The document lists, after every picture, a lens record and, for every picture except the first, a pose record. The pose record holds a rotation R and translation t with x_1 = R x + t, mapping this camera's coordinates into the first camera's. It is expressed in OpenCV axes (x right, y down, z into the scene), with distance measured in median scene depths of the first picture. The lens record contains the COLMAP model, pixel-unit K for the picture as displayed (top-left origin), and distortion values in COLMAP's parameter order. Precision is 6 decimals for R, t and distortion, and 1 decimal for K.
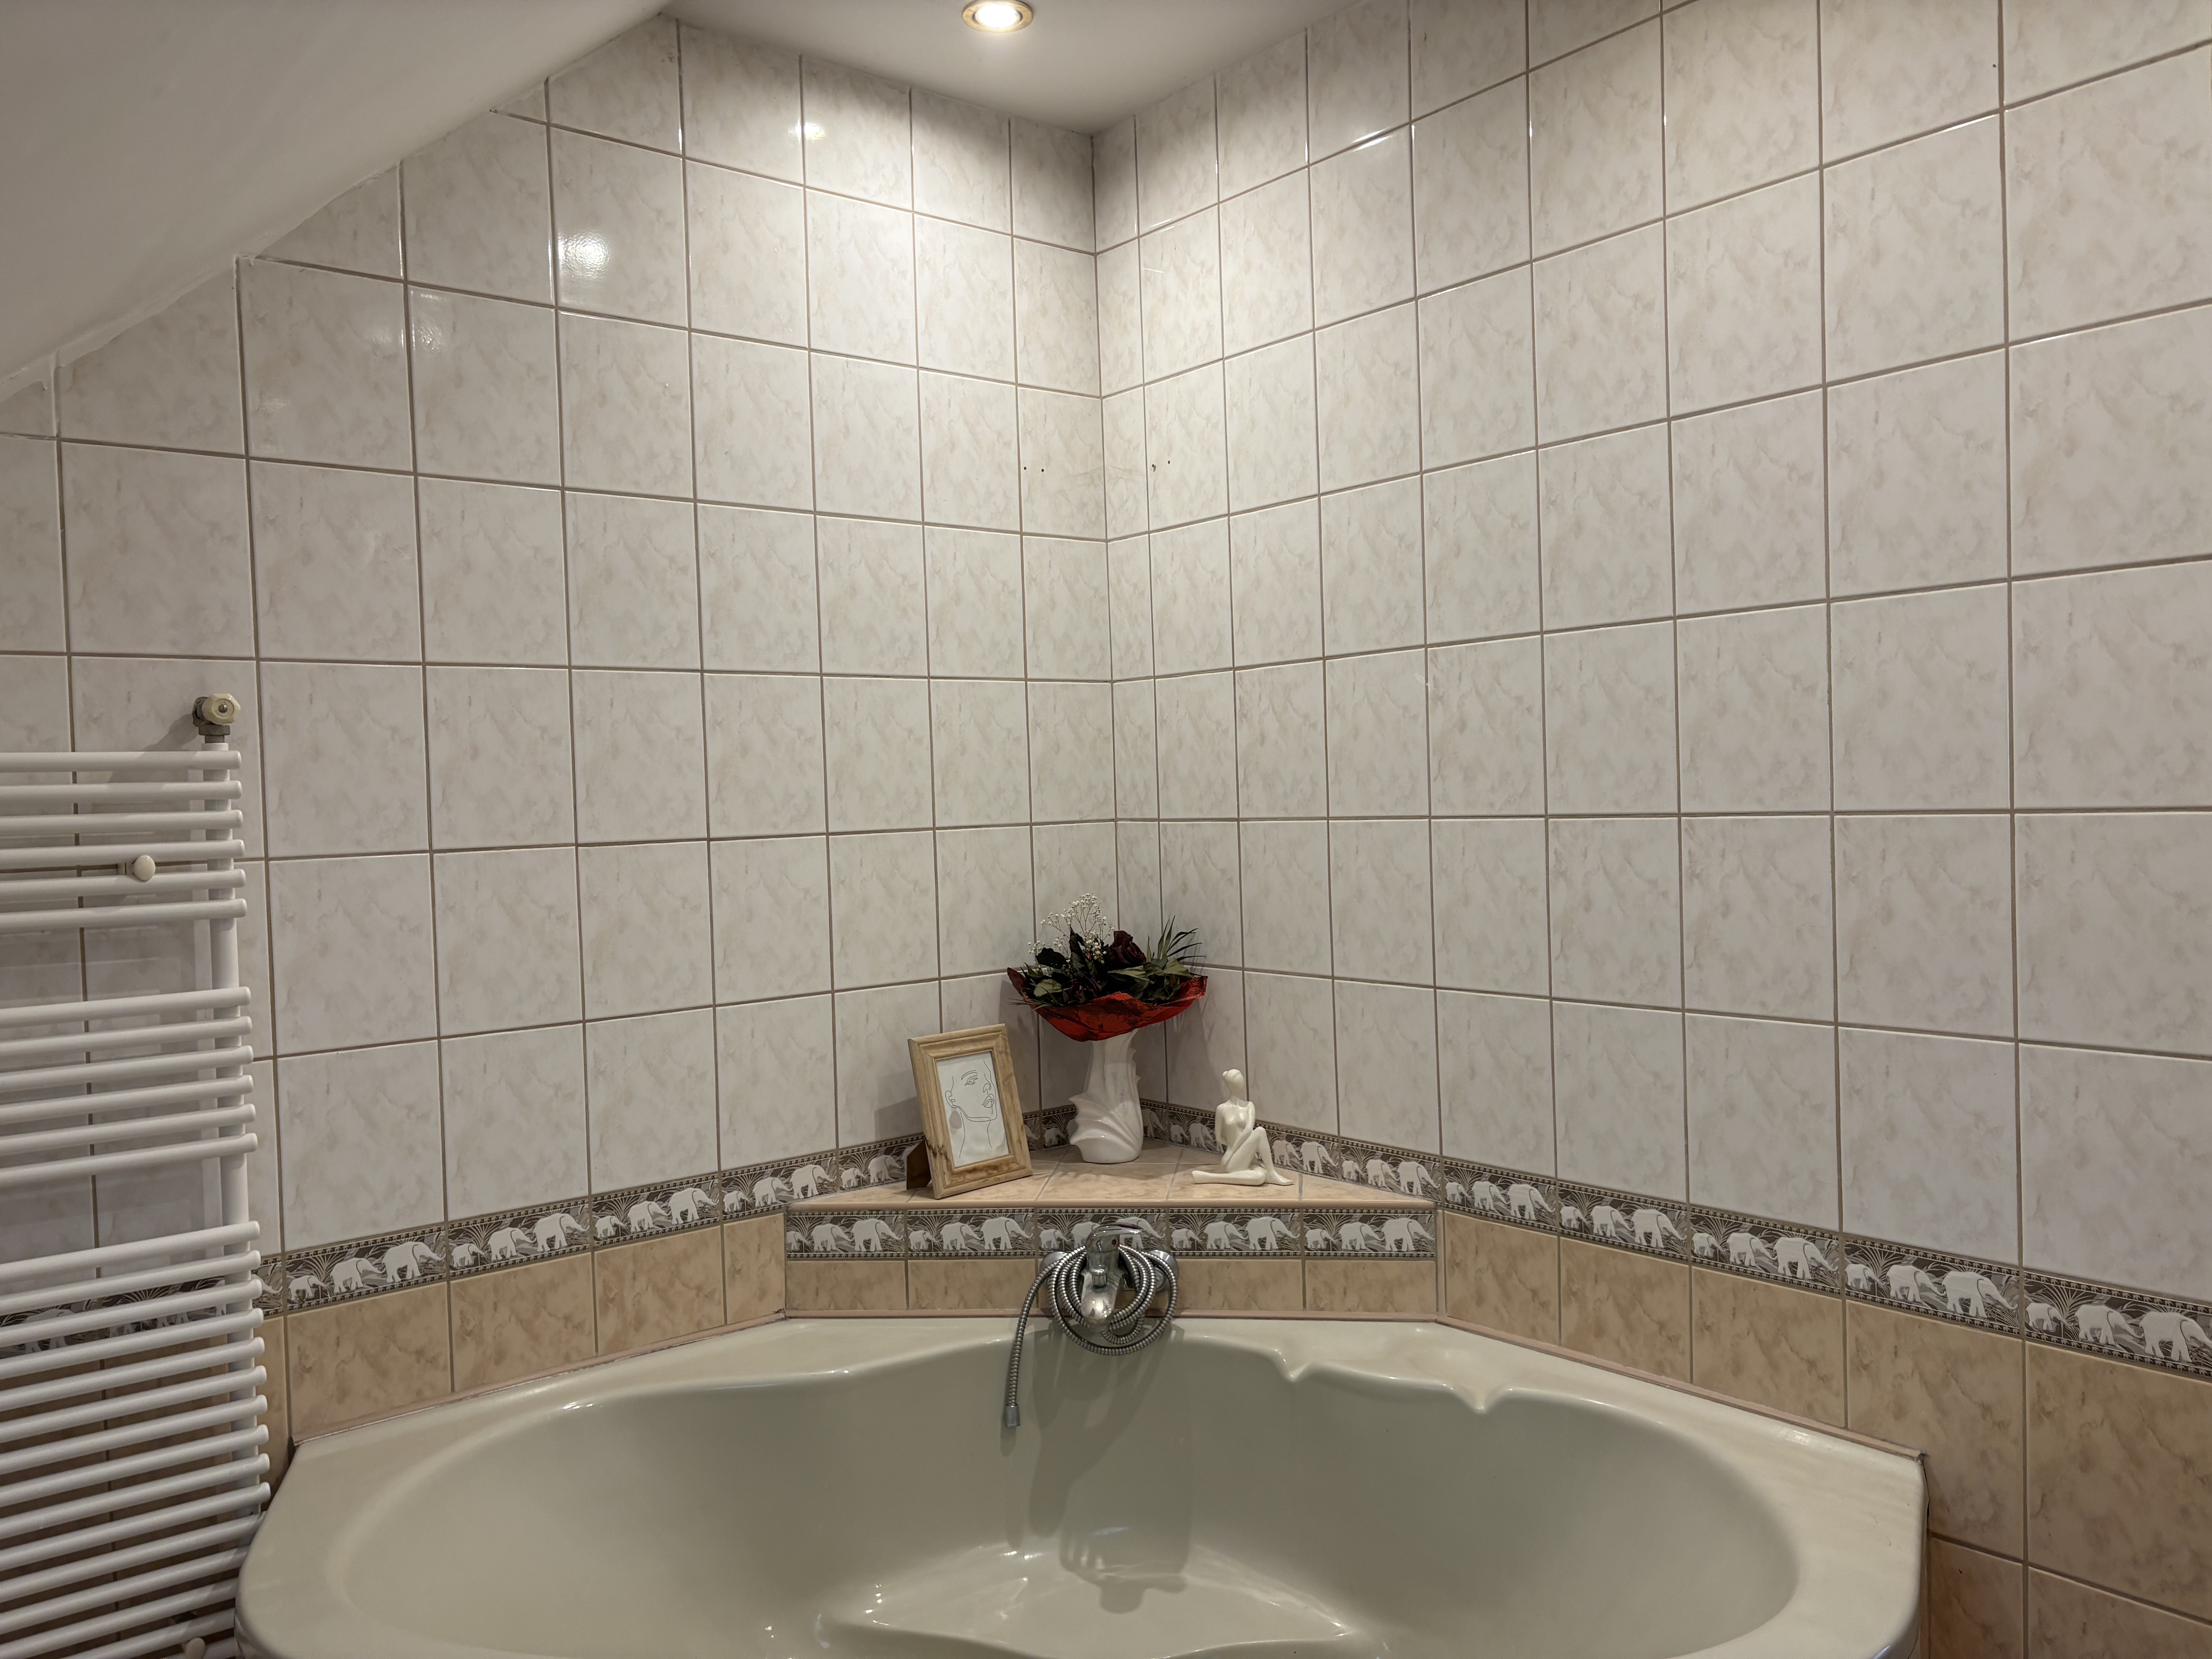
lens RADIAL K [[1652.5, 0, 1106.0], [0, 1652.5, 829.5], [0, 0, 1]] dist [0.006544, 0.003208]
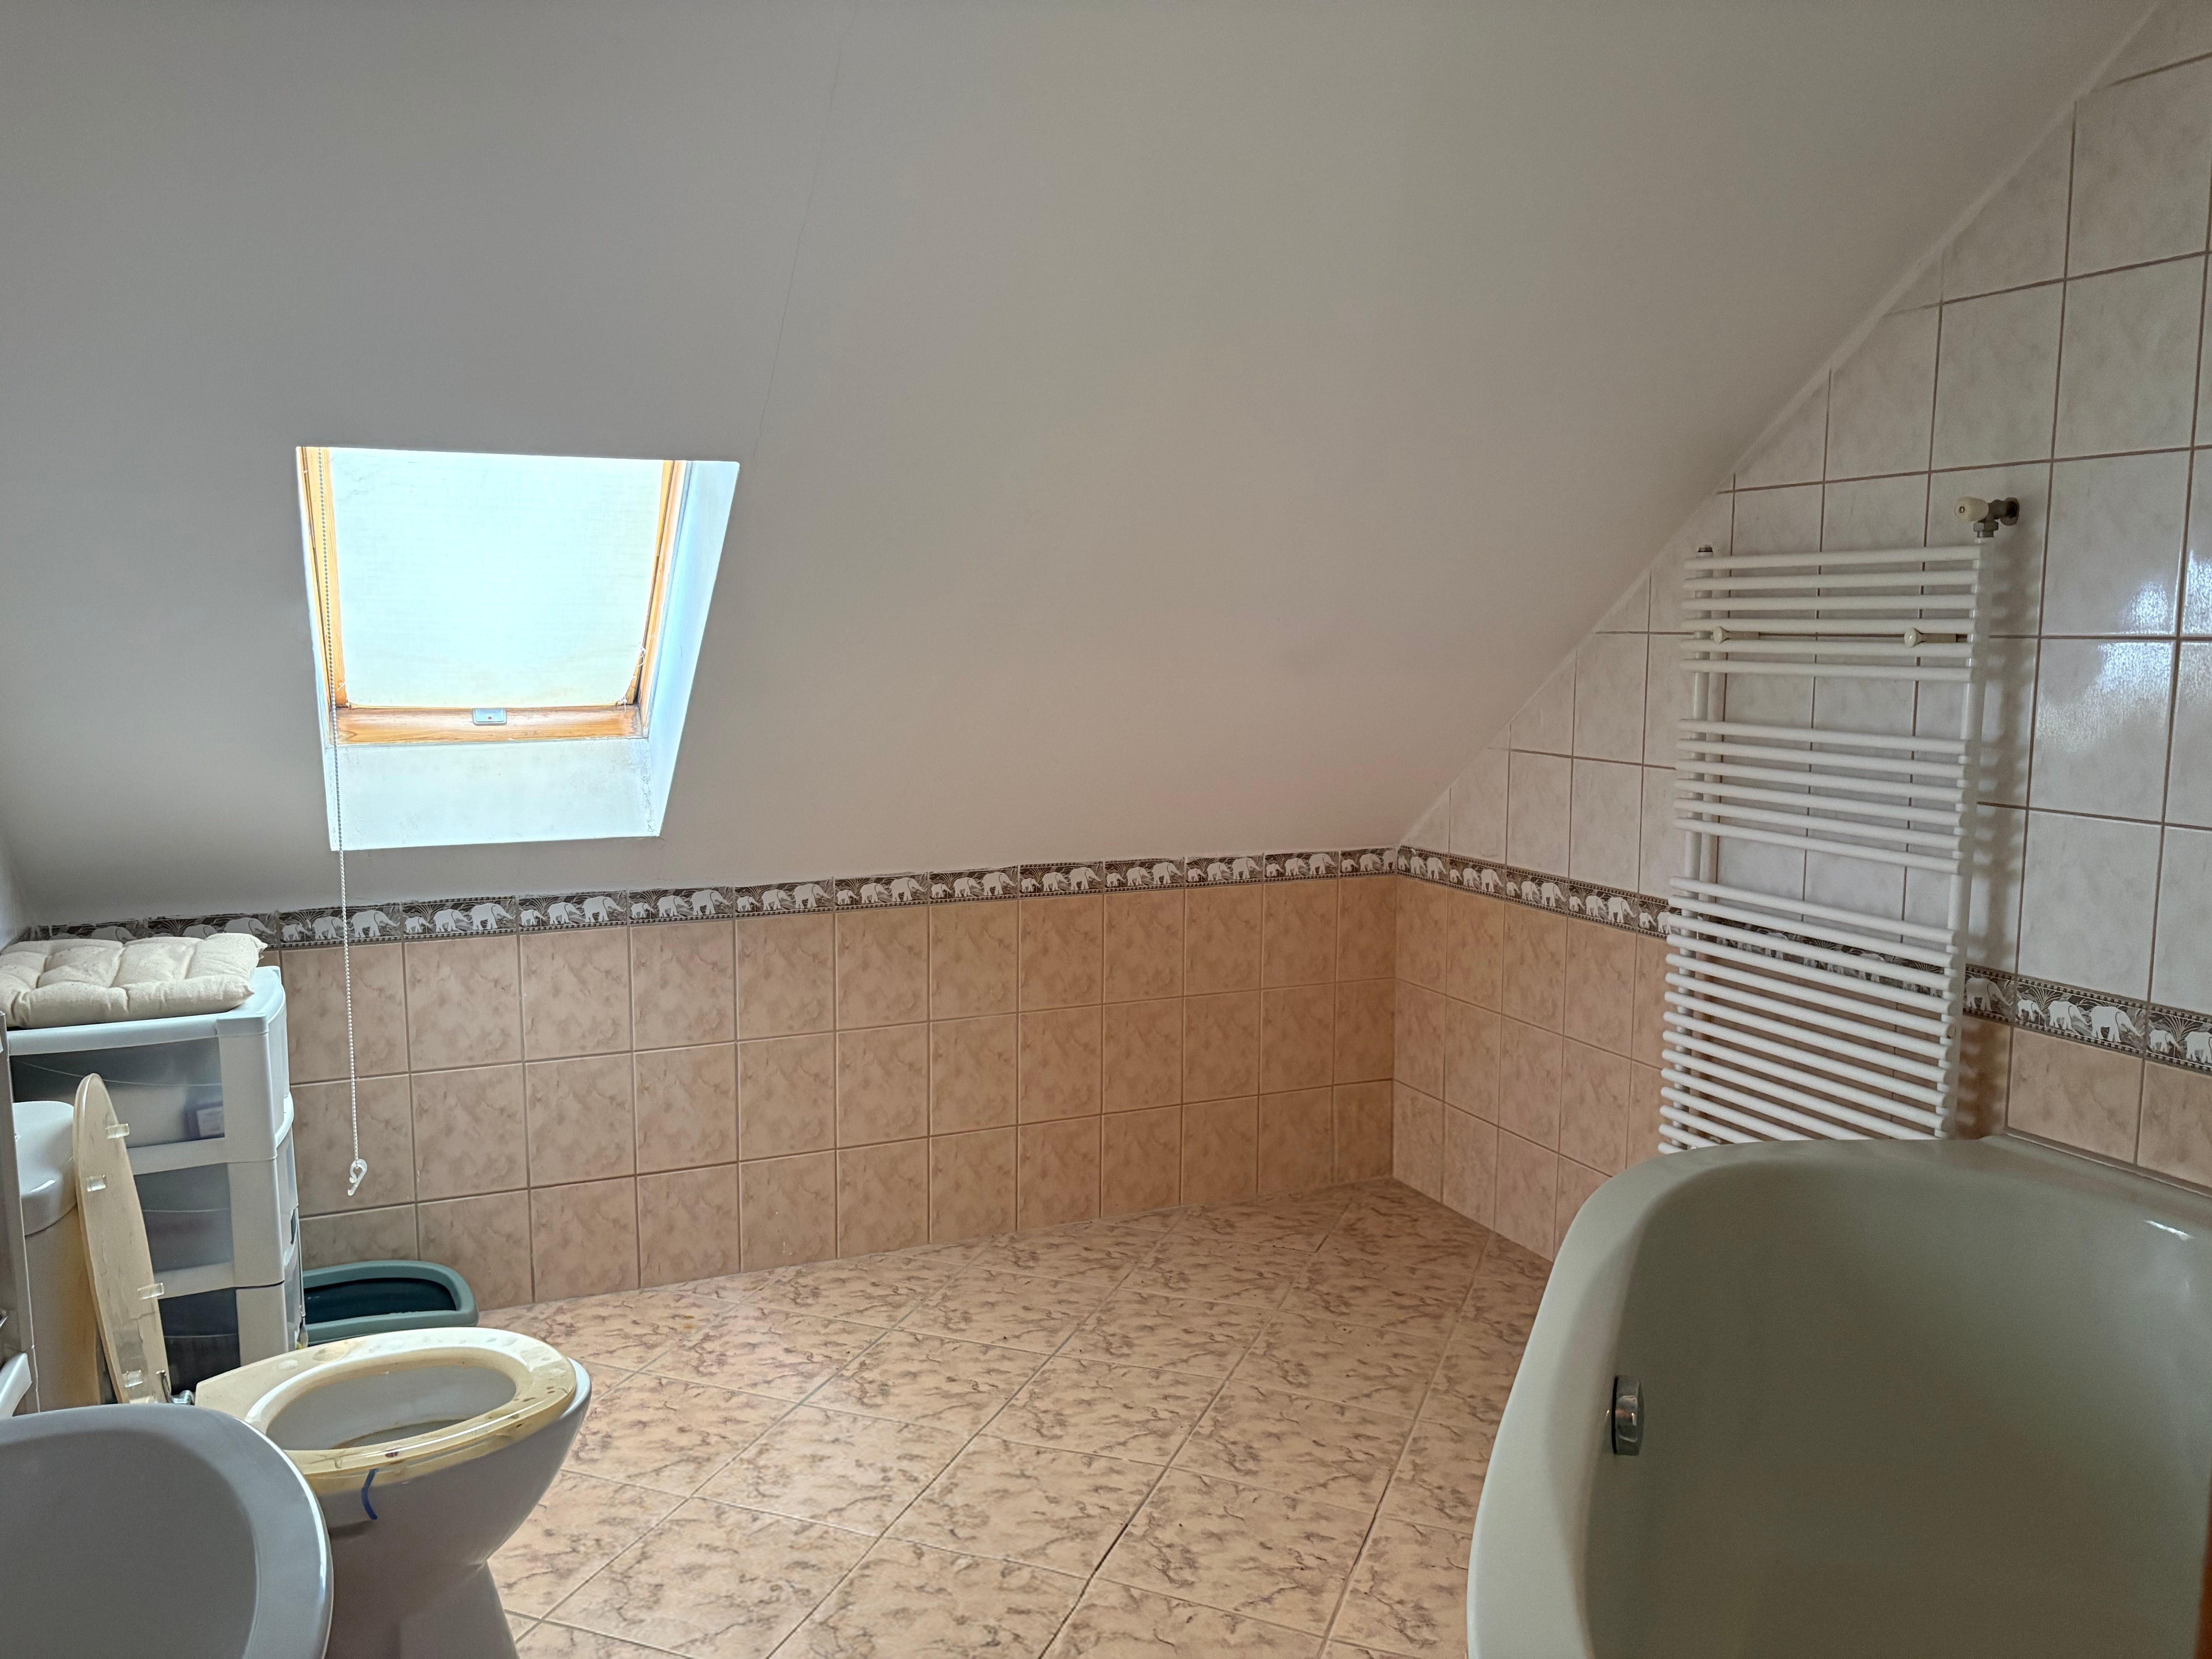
lens RADIAL K [[1652.5, 0, 1106.0], [0, 1652.5, 829.5], [0, 0, 1]] dist [0.006544, 0.003208]
pose [[-0.278368, 0.147395, -0.949097, 0.837211], [-0.012047, 0.987541, 0.156899, -0.025420], [0.960399, 0.055109, -0.273124, 0.740961]]
